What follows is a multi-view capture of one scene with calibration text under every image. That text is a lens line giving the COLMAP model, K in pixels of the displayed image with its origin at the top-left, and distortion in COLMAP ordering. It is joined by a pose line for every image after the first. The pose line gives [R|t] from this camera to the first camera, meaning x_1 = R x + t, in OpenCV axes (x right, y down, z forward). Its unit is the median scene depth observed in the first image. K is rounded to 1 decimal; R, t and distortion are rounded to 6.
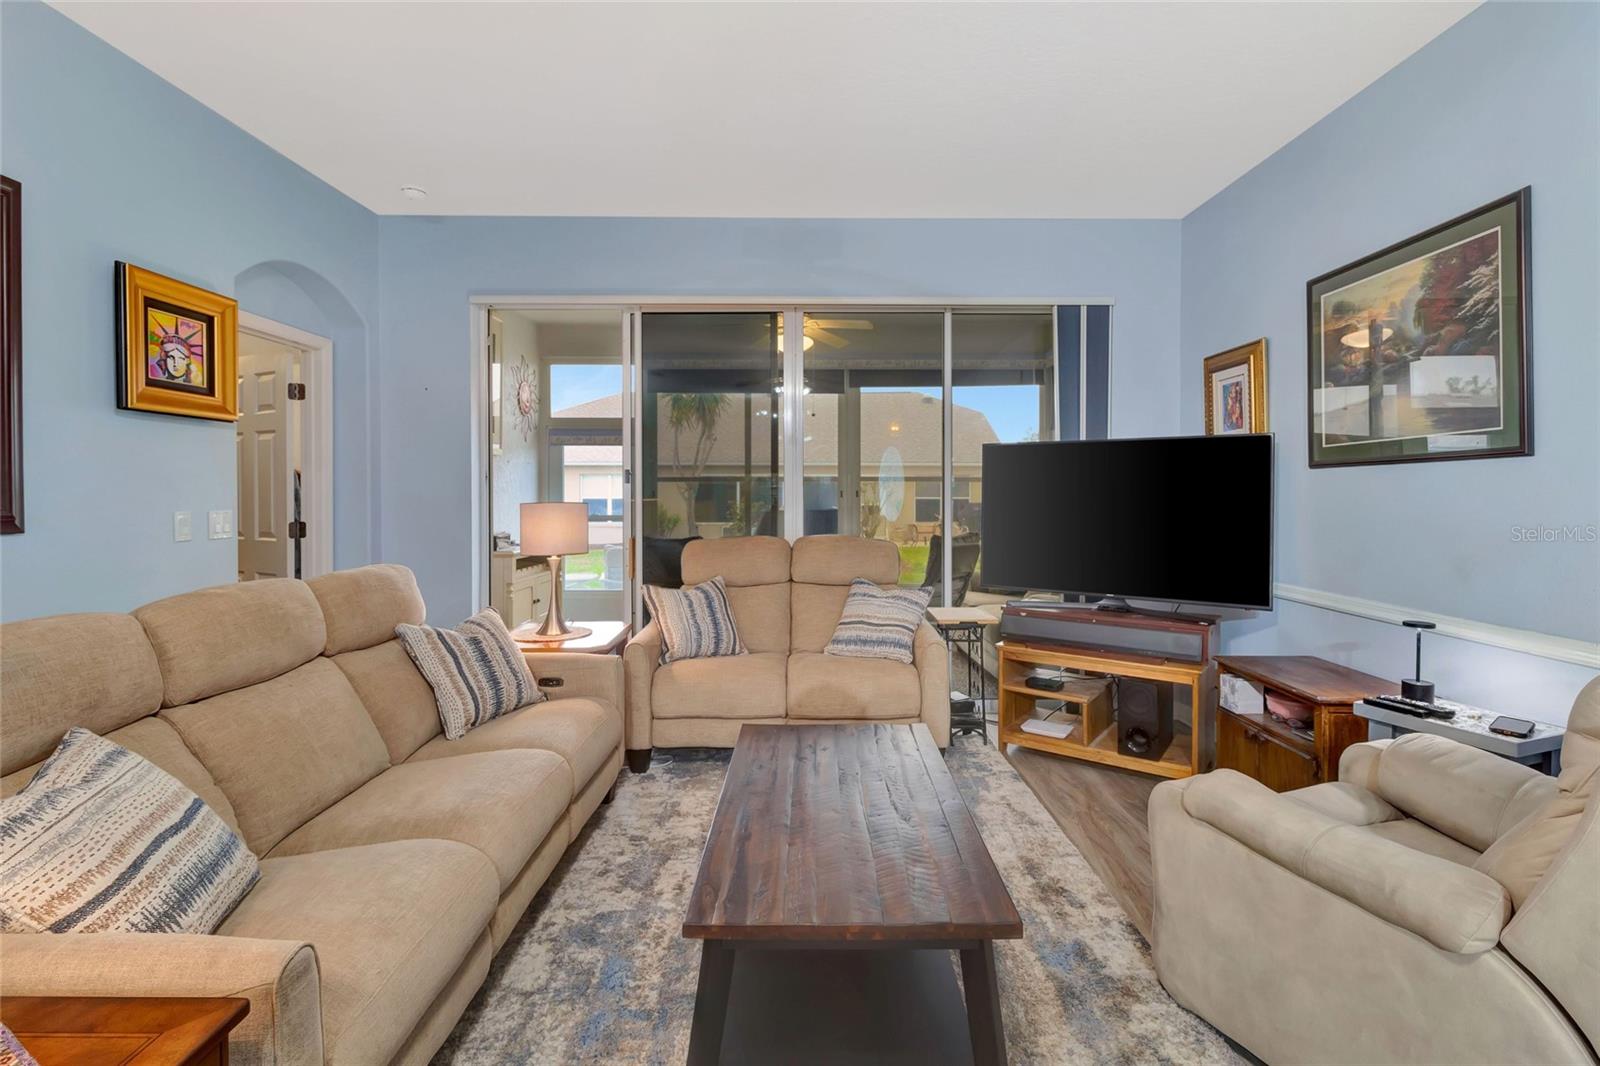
lens RADIAL K [[747.3, 0, 806.7], [0, 747.3, 496.5], [0, 0, 1]] dist [0.004978, 0.000759]
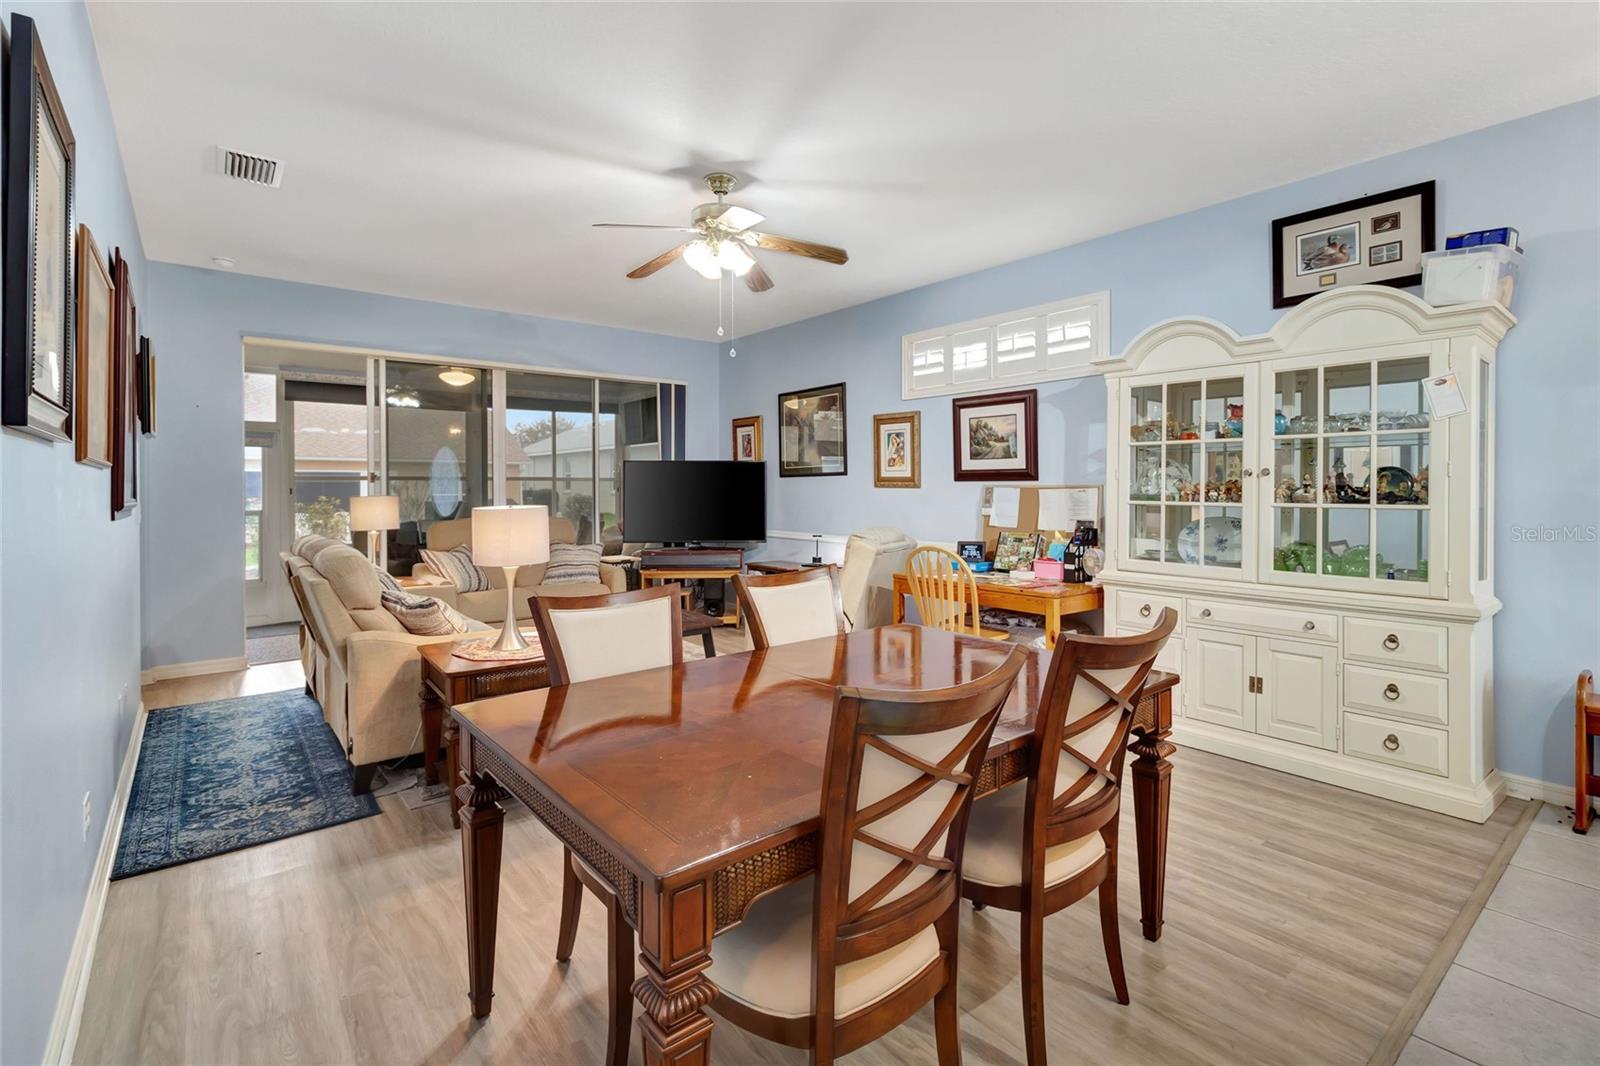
lens RADIAL K [[747.3, 0, 814.2], [0, 747.3, 490.0], [0, 0, 1]] dist [0.004978, 0.000759]
pose [[0.777954, -0.005785, 0.628294, -0.641558], [0.008492, 0.999963, -0.001308, 0.004648], [-0.628264, 0.006353, 0.777974, -0.789298]]
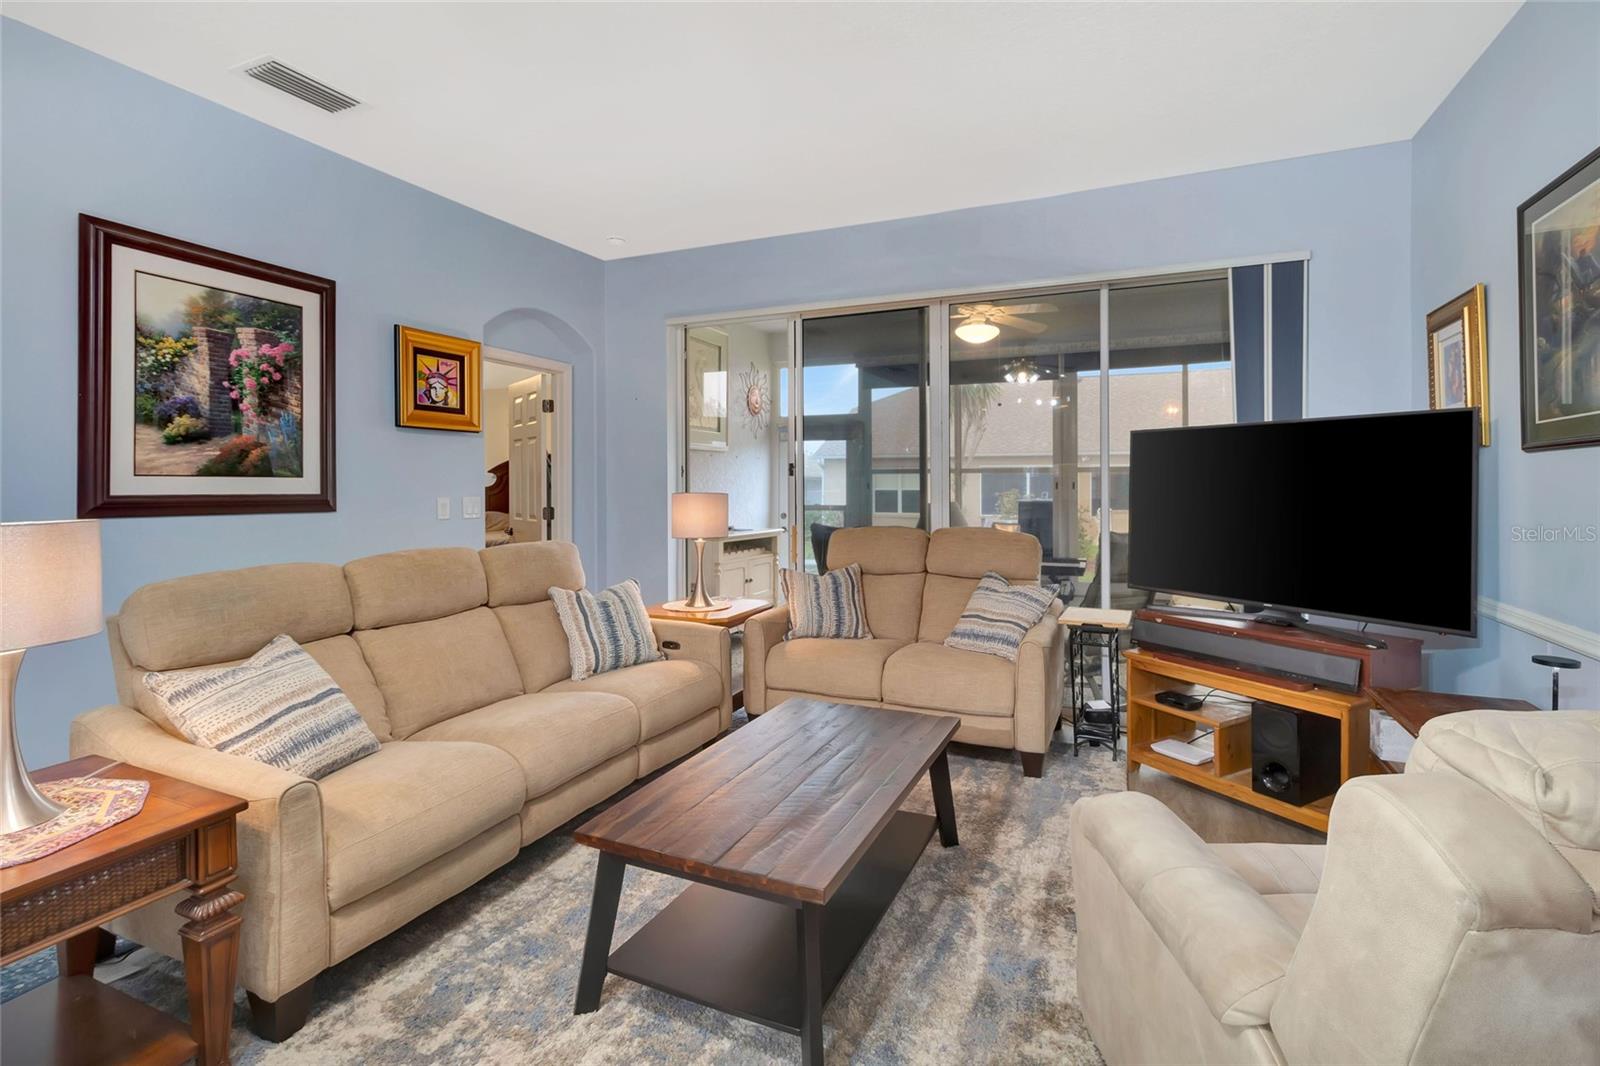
lens RADIAL K [[747.3, 0, 799.7], [0, 747.3, 484.0], [0, 0, 1]] dist [0.004978, 0.000759]
pose [[0.911184, -0.000416, -0.411998, 0.304903], [-0.001744, 0.999987, -0.004866, -0.000549], [0.411995, 0.005152, 0.911172, 0.007148]]
